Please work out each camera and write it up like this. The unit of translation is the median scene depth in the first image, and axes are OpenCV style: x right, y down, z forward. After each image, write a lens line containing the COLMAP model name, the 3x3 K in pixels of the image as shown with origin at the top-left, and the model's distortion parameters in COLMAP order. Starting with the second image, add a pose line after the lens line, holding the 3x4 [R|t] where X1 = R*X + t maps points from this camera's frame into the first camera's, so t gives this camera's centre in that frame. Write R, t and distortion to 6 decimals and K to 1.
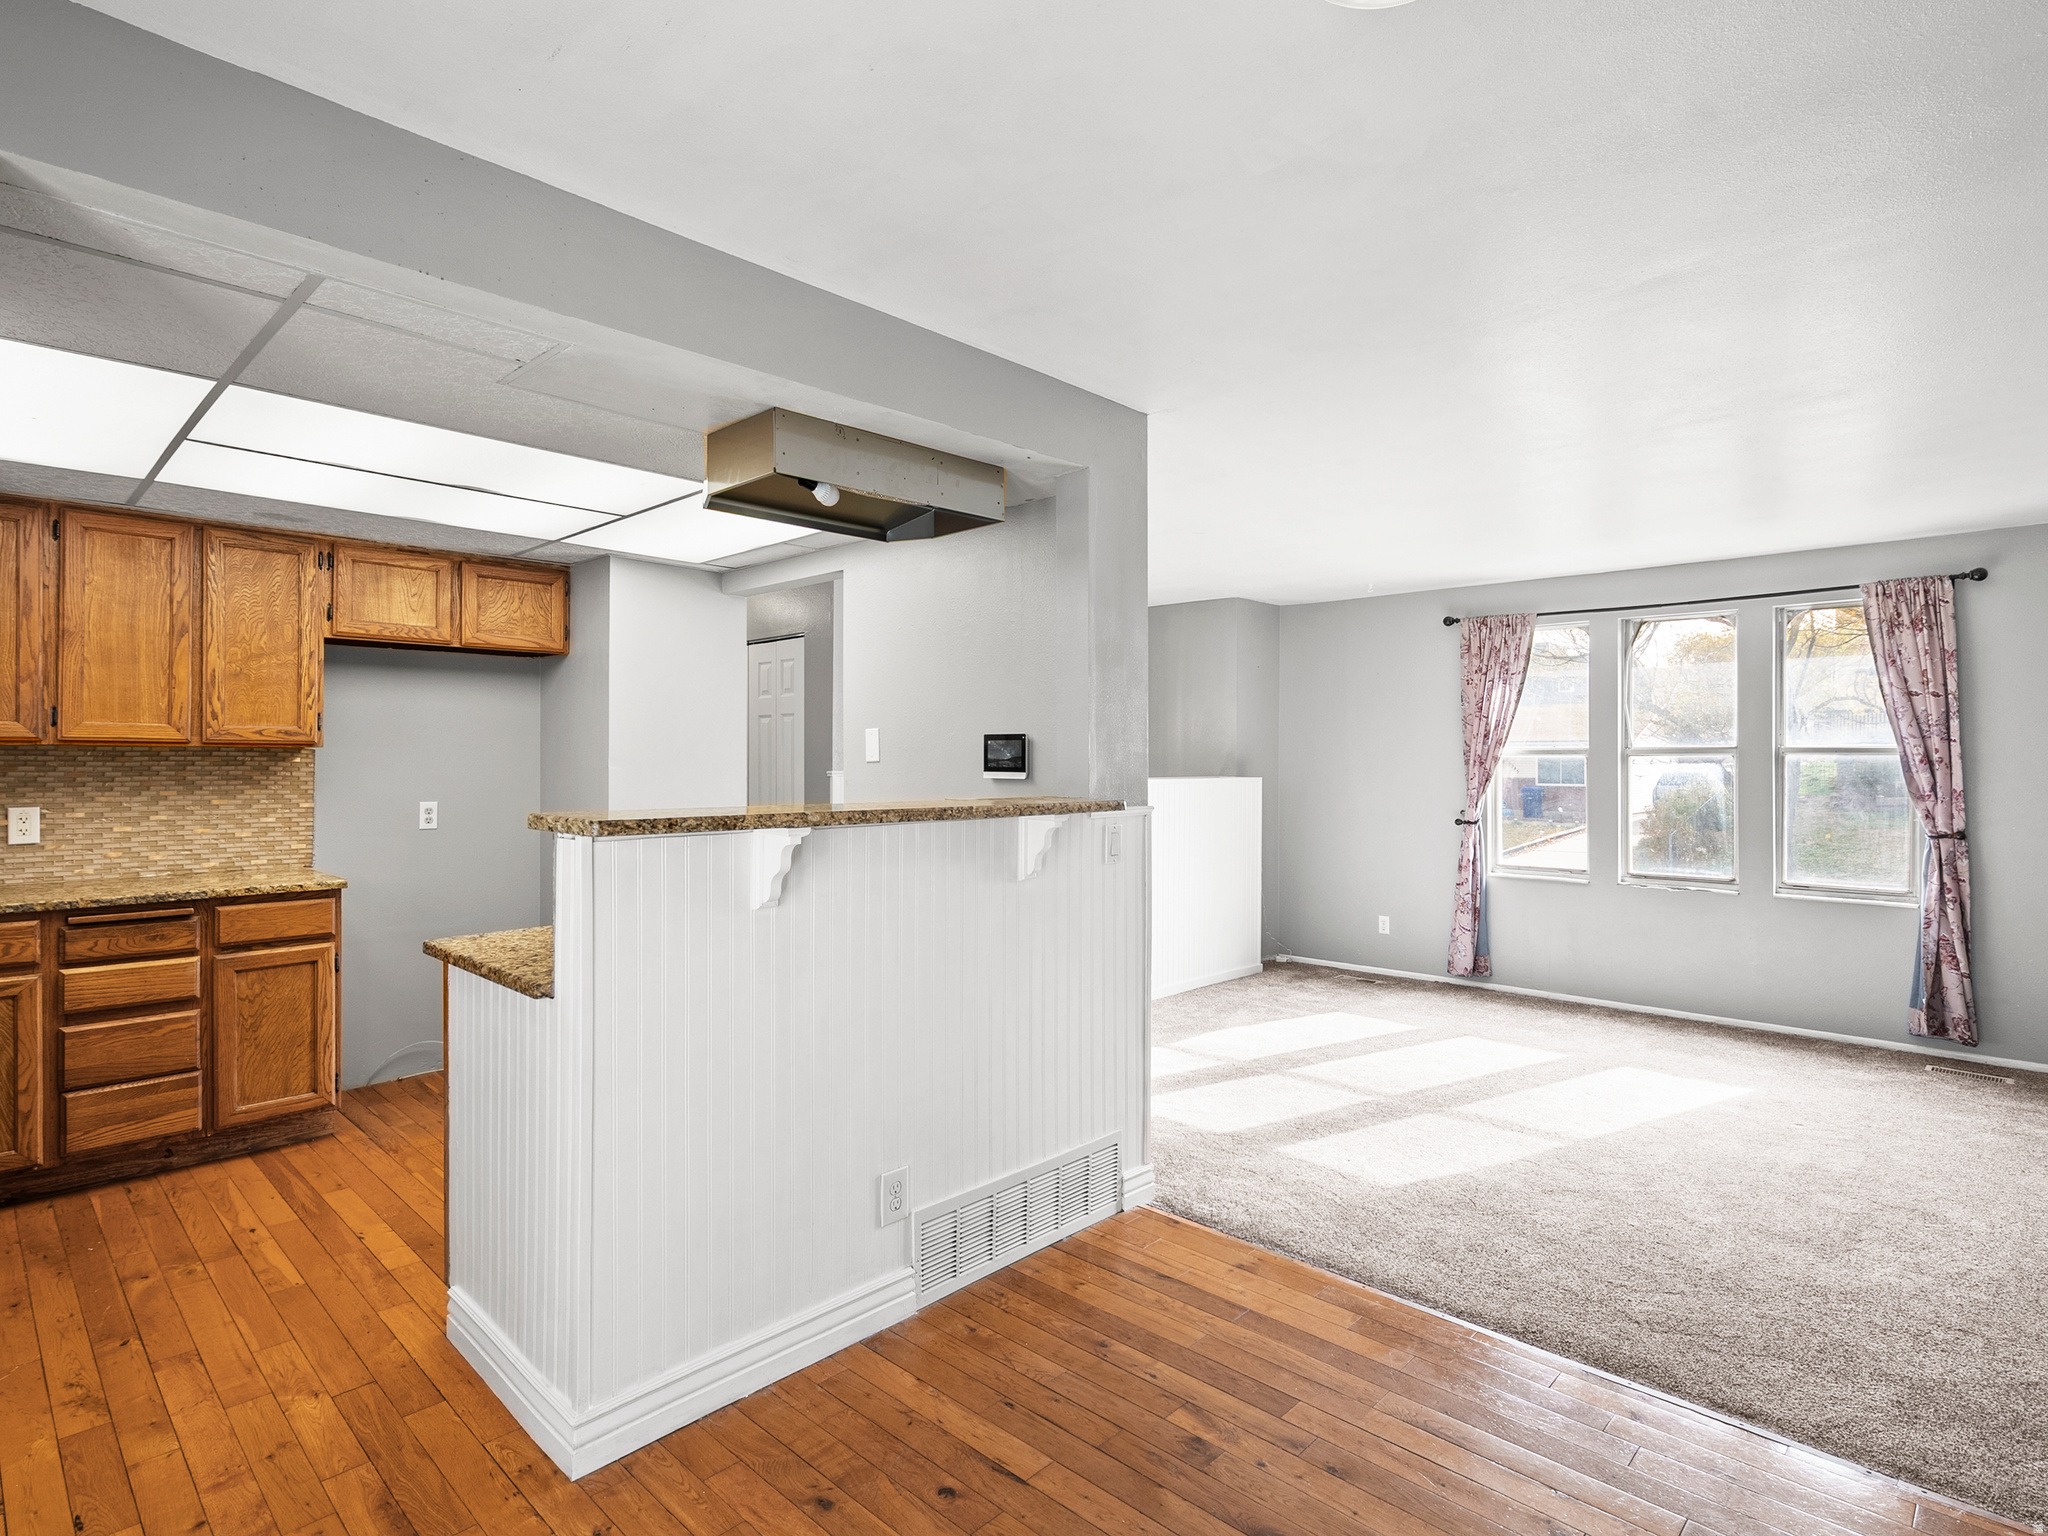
lens RADIAL K [[1070.8, 0, 1022.1], [0, 1070.8, 766.4], [0, 0, 1]] dist [-0.002025, 0.002950]
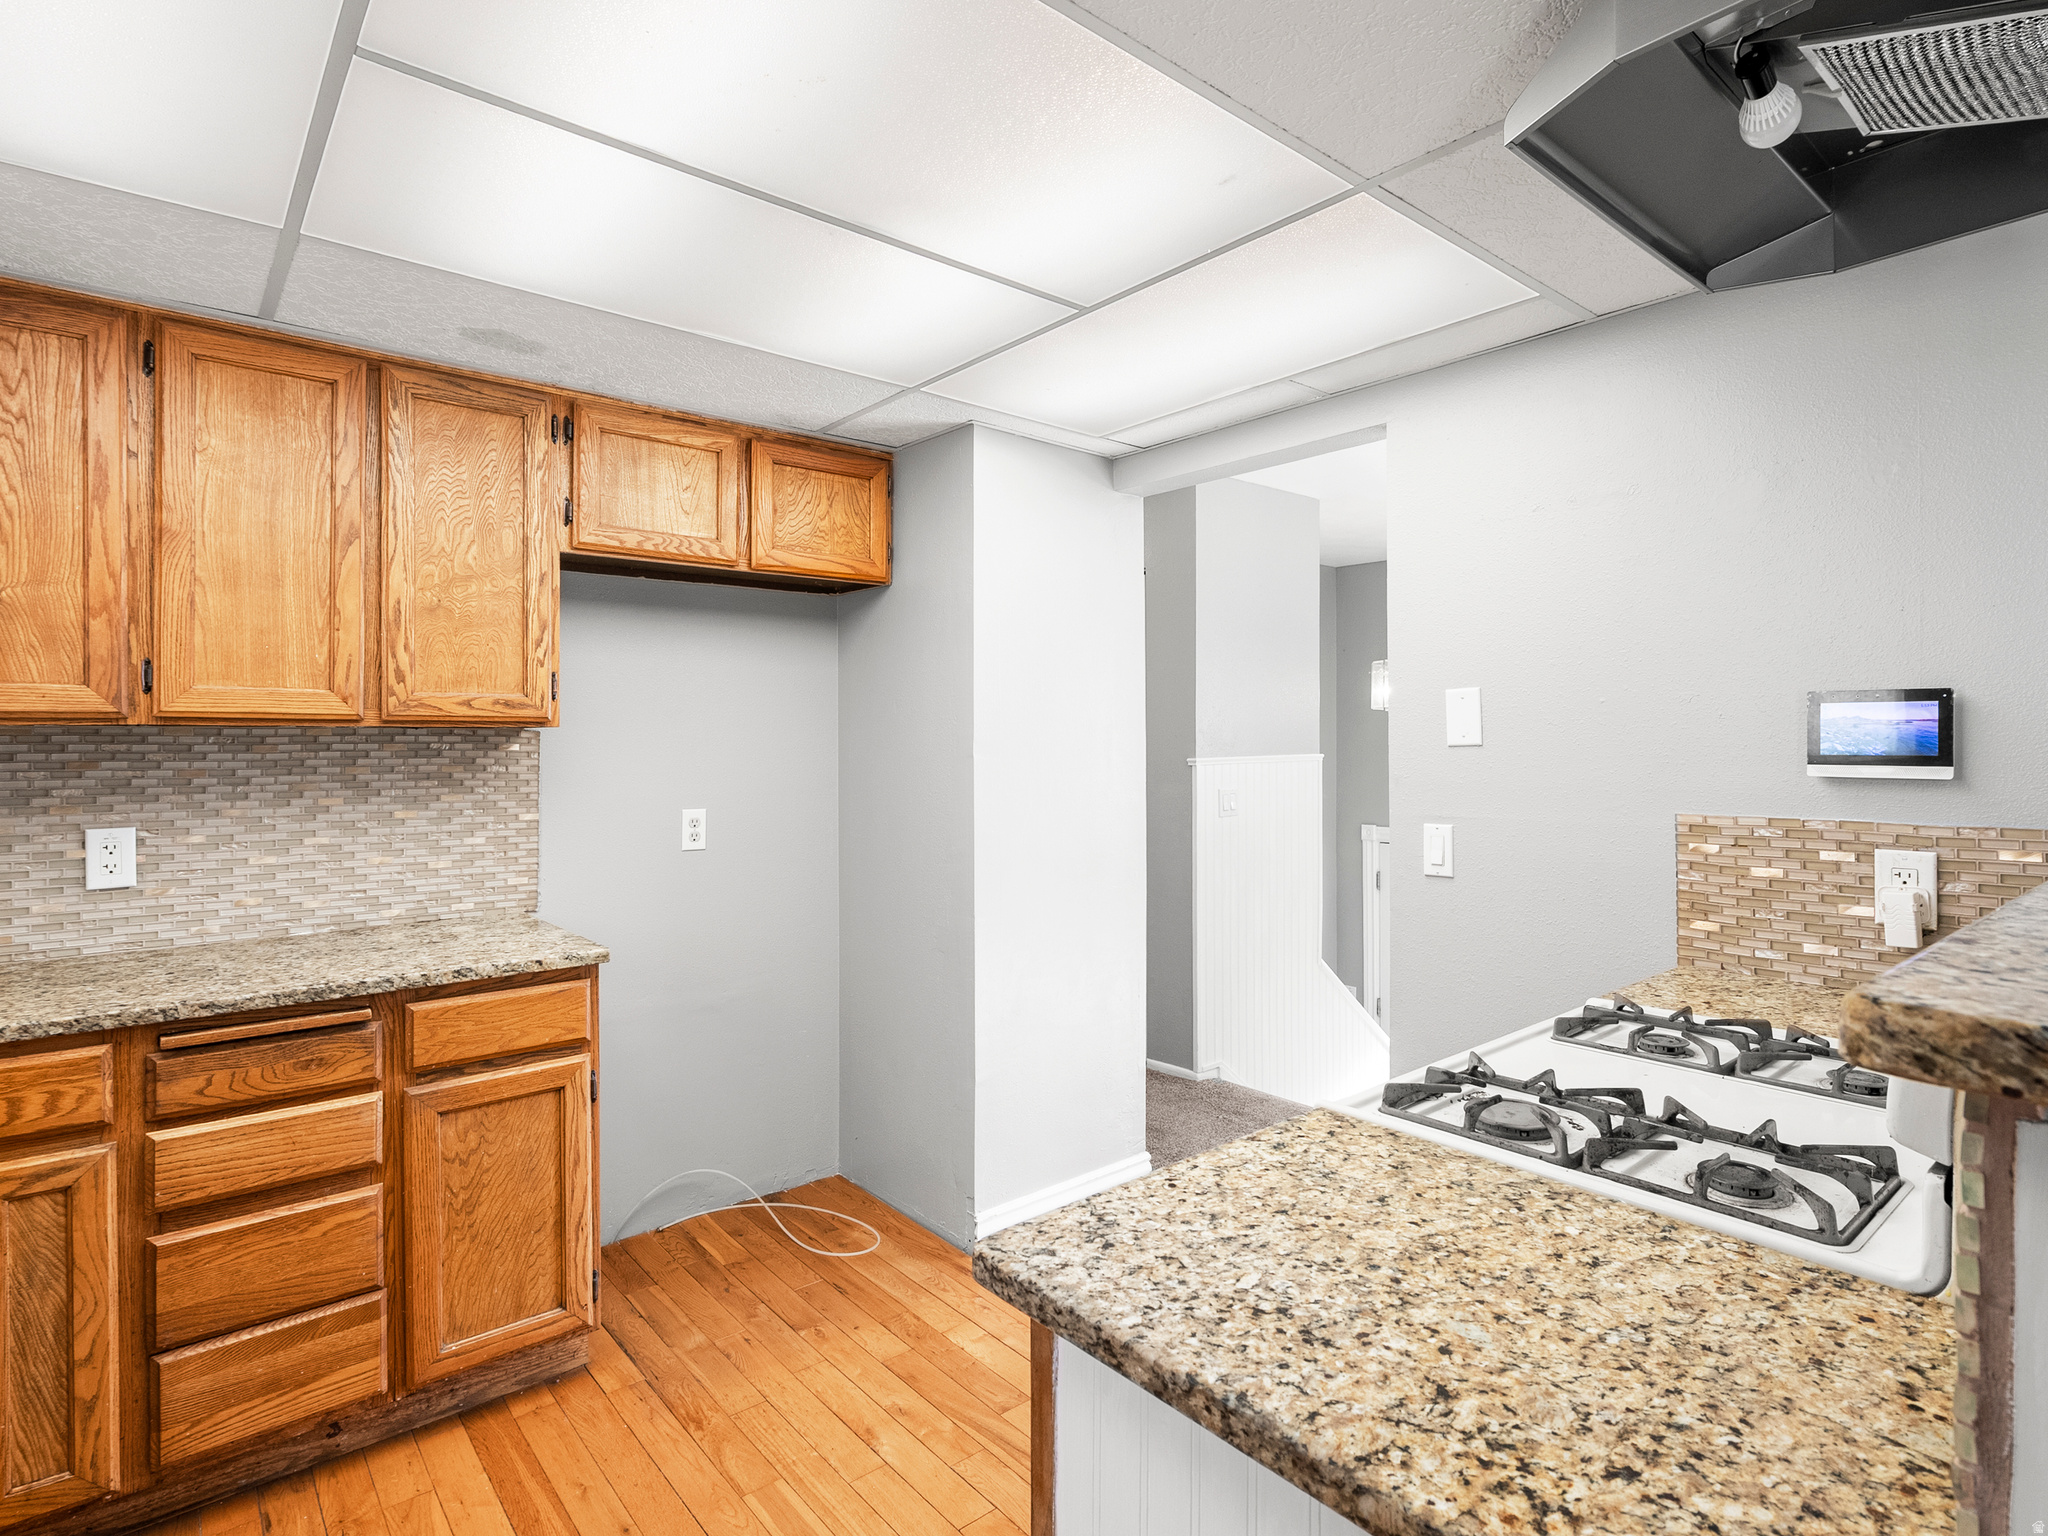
lens RADIAL K [[1070.8, 0, 1024.8], [0, 1070.8, 749.6], [0, 0, 1]] dist [-0.002025, 0.002950]
pose [[0.994835, -0.005171, -0.101372, -0.351194], [0.005352, 0.999985, 0.001509, -0.004820], [0.101363, -0.002044, 0.994847, 0.445553]]
